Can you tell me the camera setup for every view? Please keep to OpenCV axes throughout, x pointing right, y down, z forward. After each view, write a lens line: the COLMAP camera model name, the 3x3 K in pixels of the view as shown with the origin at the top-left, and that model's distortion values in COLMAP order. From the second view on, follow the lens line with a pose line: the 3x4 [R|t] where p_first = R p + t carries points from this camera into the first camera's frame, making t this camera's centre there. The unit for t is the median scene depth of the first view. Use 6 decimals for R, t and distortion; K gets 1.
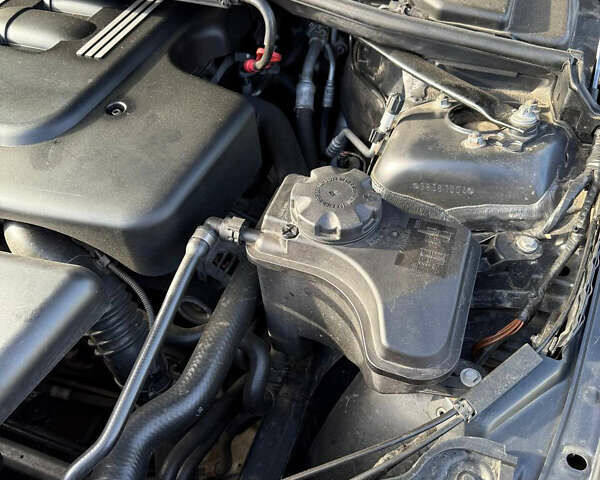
lens RADIAL K [[561.2, 0, 299.7], [0, 561.2, 250.6], [0, 0, 1]] dist [0.101937, -0.175496]
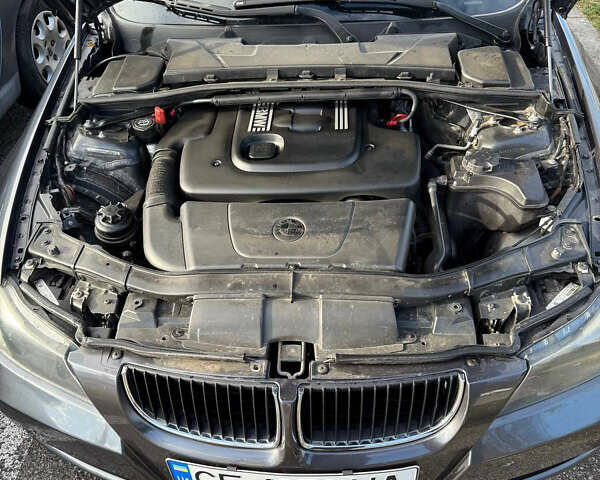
lens RADIAL K [[561.2, 0, 299.7], [0, 561.2, 250.6], [0, 0, 1]] dist [0.101937, -0.175496]
pose [[0.959106, -0.211750, 0.187823, -1.182075], [0.232555, 0.967789, -0.096455, 0.333738], [-0.161348, 0.136189, 0.977455, -1.207653]]
